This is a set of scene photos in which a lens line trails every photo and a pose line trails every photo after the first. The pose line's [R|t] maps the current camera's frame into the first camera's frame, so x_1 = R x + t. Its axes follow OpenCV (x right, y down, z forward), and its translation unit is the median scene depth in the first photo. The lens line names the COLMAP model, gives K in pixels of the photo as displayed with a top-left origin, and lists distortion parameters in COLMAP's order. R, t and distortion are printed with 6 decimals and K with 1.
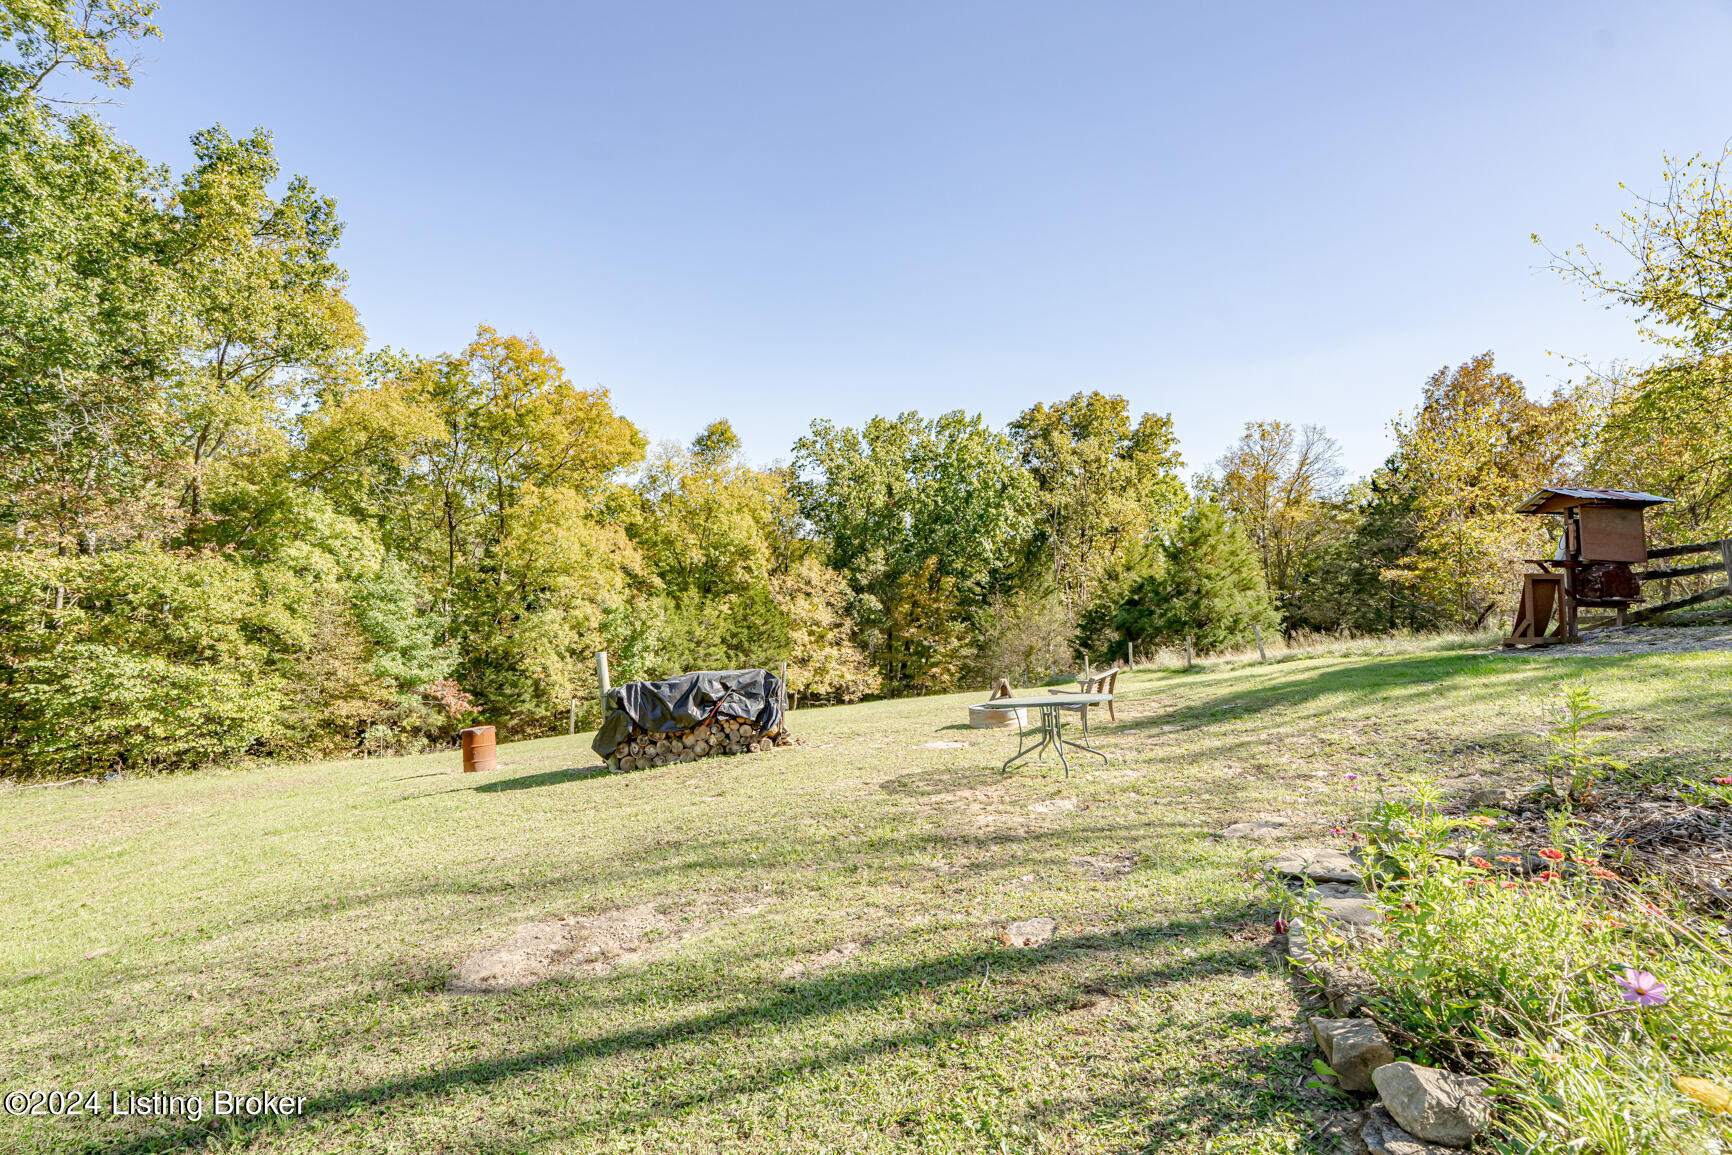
lens RADIAL K [[820.3, 0, 875.1], [0, 820.3, 567.5], [0, 0, 1]] dist [-0.058756, 0.018875]
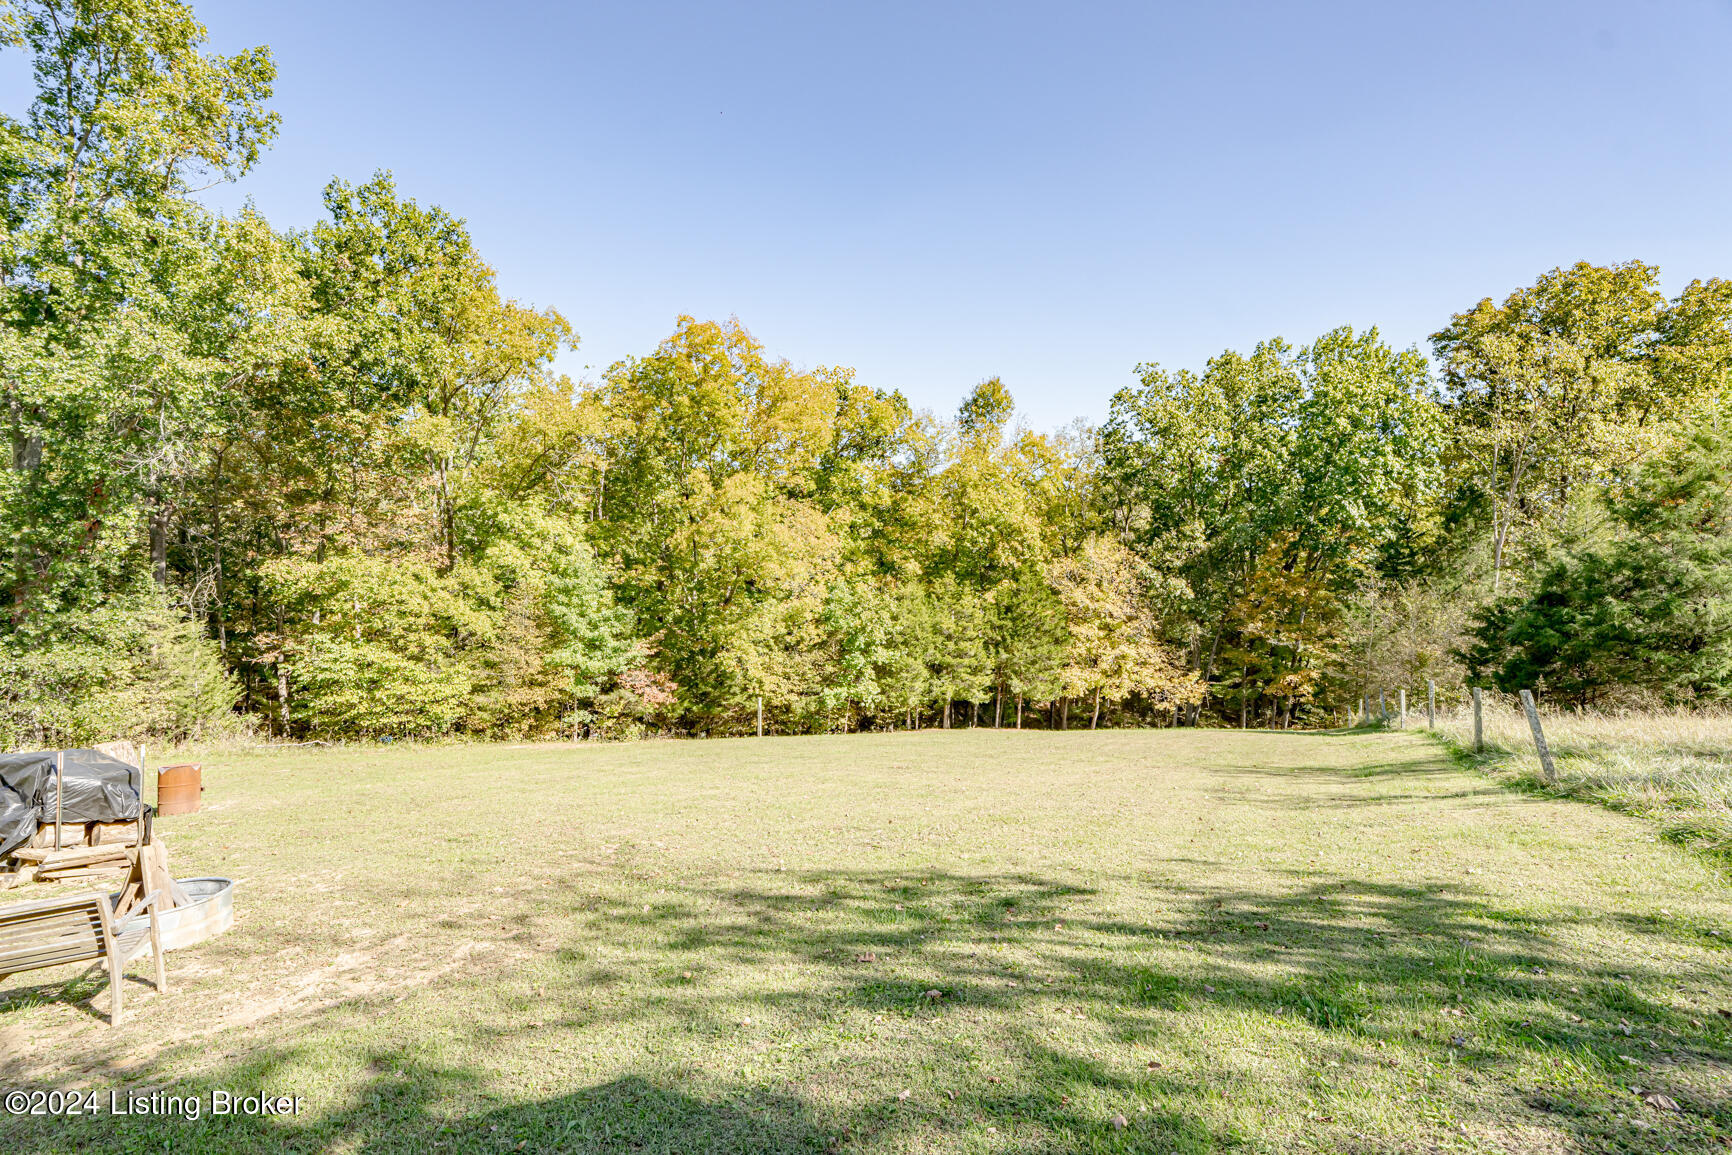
lens RADIAL K [[820.3, 0, 840.9], [0, 820.3, 569.2], [0, 0, 1]] dist [-0.058756, 0.018875]
pose [[0.831763, -0.007629, -0.555079, 0.161216], [0.026691, 0.999299, 0.026261, -0.006095], [0.554489, -0.036658, 0.831383, 0.180442]]
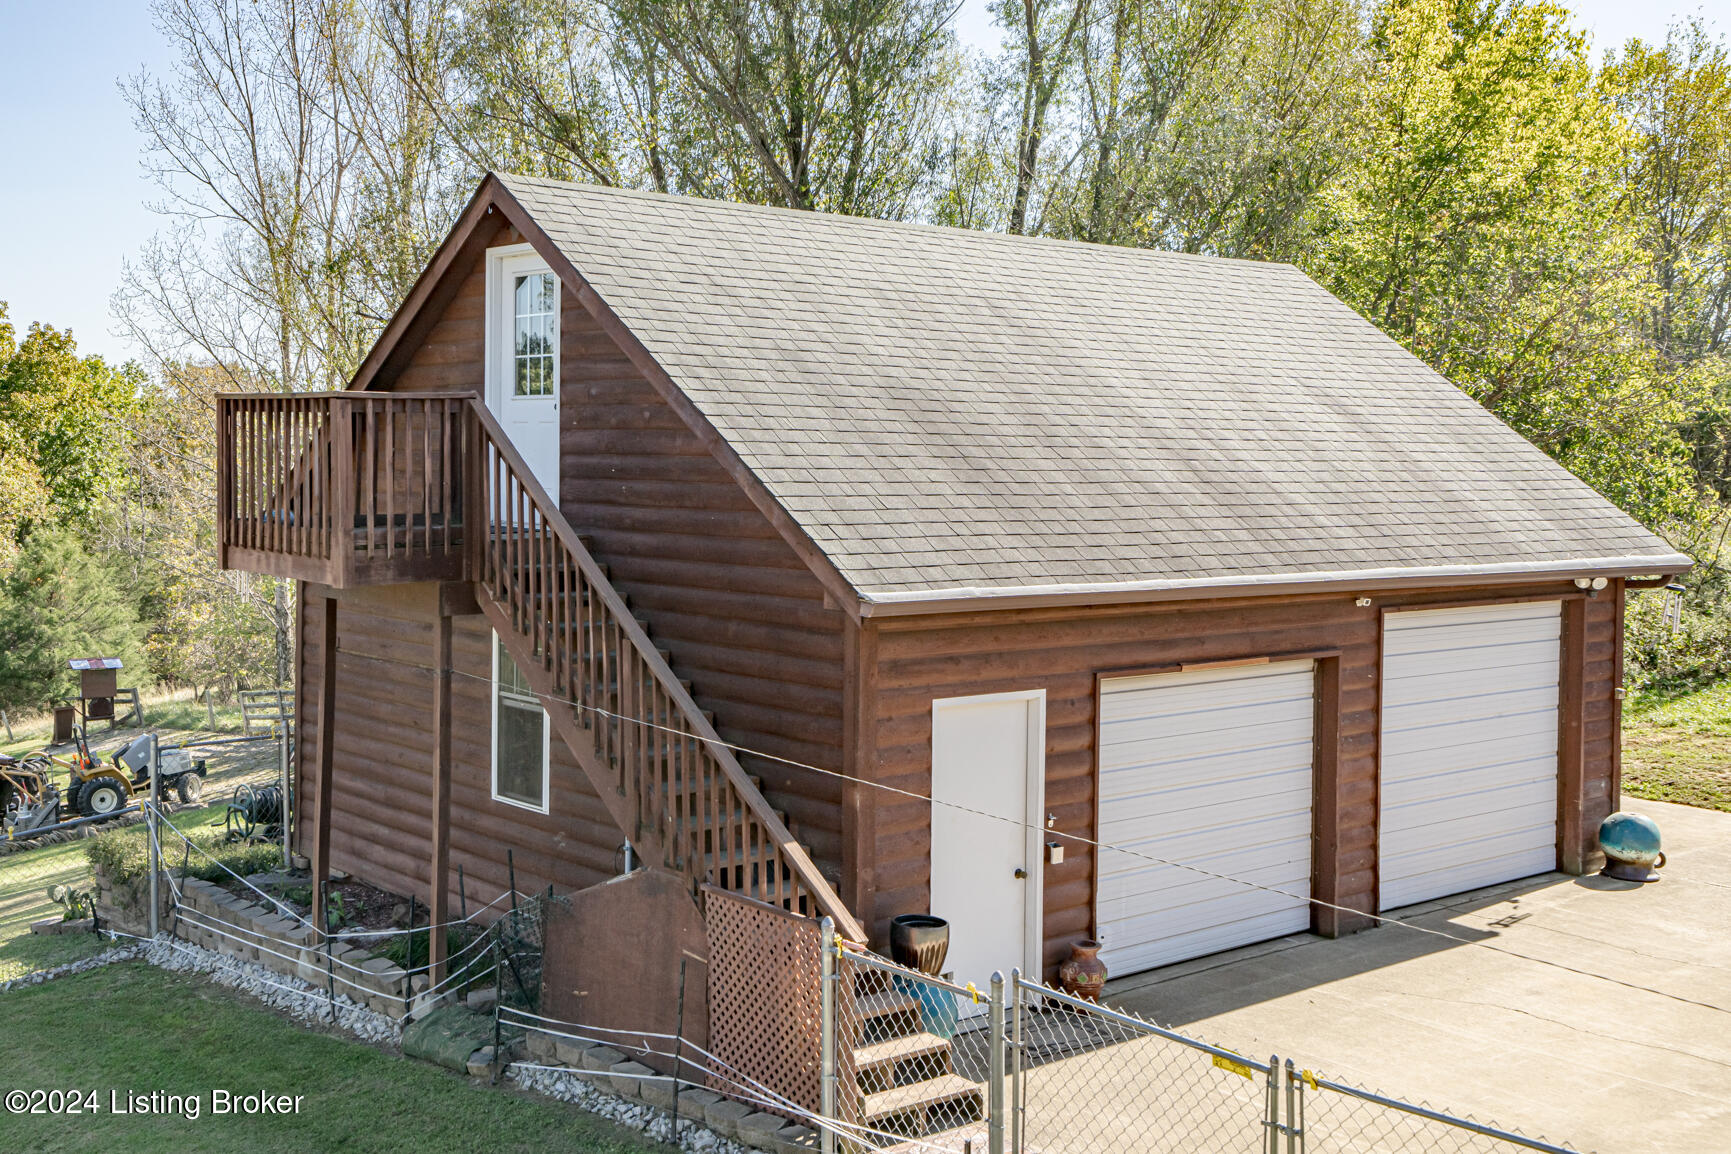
lens RADIAL K [[1878.2, 0, 733.9], [0, 1878.2, 515.4], [0, 0, 1]] dist [0.062630, 0.000000]
pose [[0.831888, -0.051149, 0.552582, -0.068180], [0.023366, 0.998089, 0.057210, -0.142840], [-0.554452, -0.034680, 0.831493, -0.776951]]
